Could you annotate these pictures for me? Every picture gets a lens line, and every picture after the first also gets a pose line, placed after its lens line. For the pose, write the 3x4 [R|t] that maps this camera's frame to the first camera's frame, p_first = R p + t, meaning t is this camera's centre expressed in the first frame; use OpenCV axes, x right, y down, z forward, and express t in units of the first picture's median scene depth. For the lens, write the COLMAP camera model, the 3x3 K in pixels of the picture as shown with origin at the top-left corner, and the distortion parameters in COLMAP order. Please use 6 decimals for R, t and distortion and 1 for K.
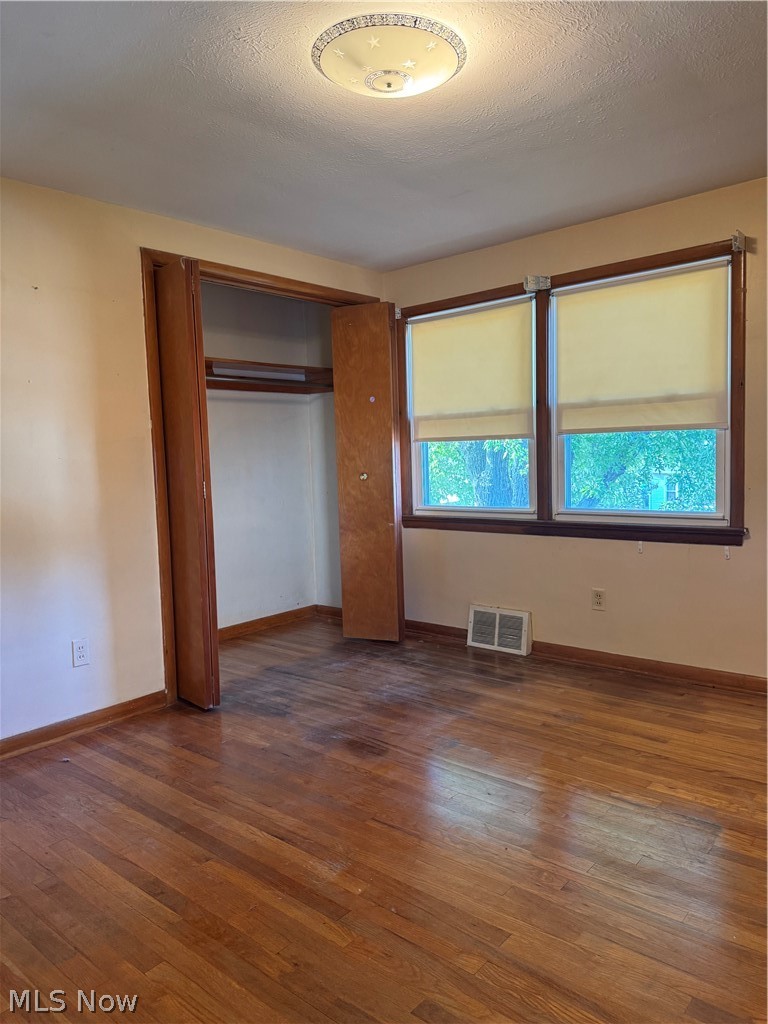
lens RADIAL K [[731.8, 0, 384.0], [0, 731.8, 512.0], [0, 0, 1]] dist [0.090879, -0.065305]
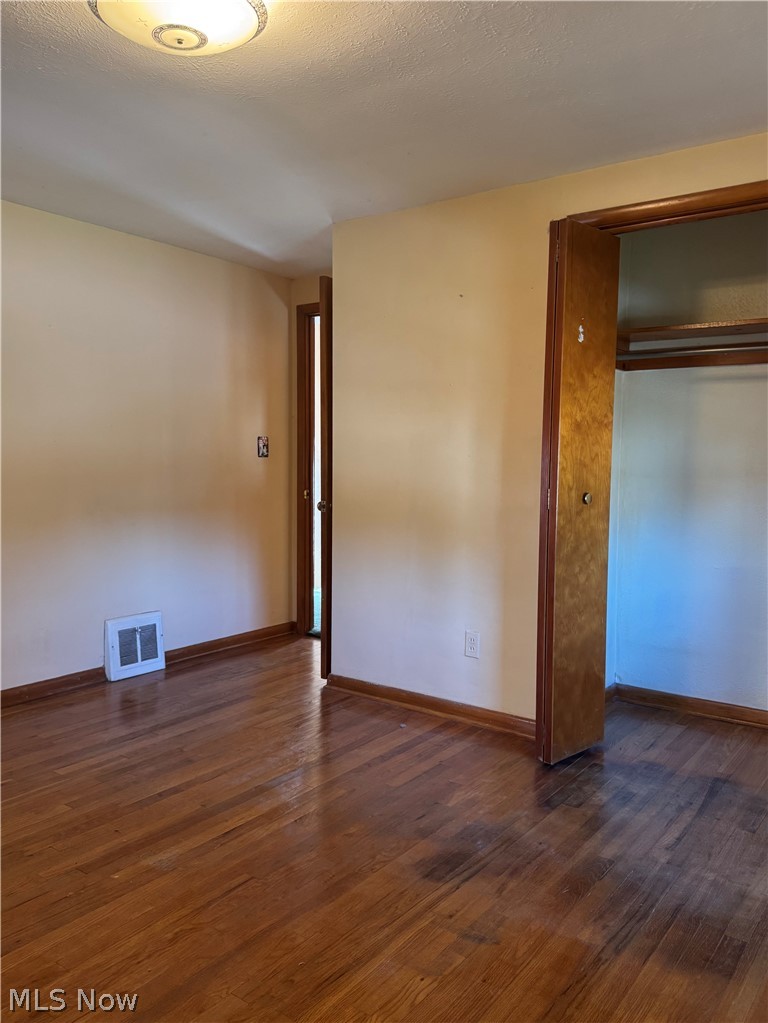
lens RADIAL K [[828.6, 0, 384.0], [0, 828.6, 511.5], [0, 0, 1]] dist [0.102788, -0.120643]
pose [[0.063954, 0.107006, -0.992199, 0.695240], [-0.093104, 0.990538, 0.100826, -0.094729], [0.993600, 0.085929, 0.073312, 0.781019]]
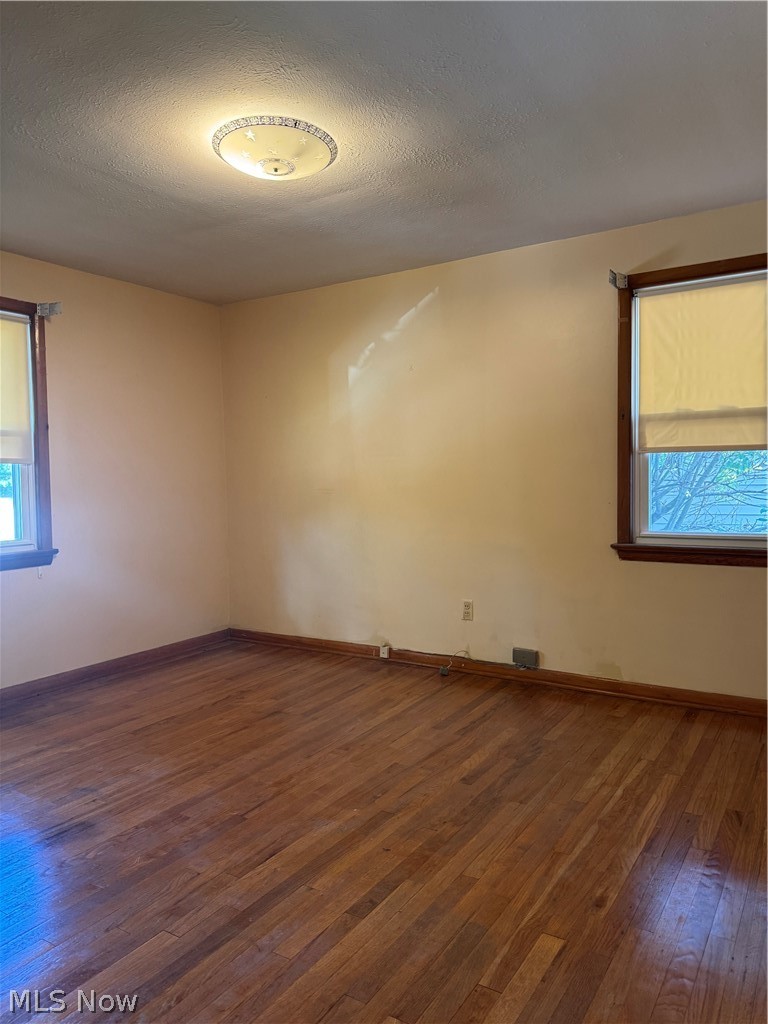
lens RADIAL K [[731.8, 0, 384.0], [0, 731.8, 512.0], [0, 0, 1]] dist [0.090879, -0.065305]
pose [[-0.139279, -0.020402, 0.990043, -0.800265], [0.110753, 0.993194, 0.036048, -0.021687], [-0.984040, 0.114671, -0.136071, 0.671041]]
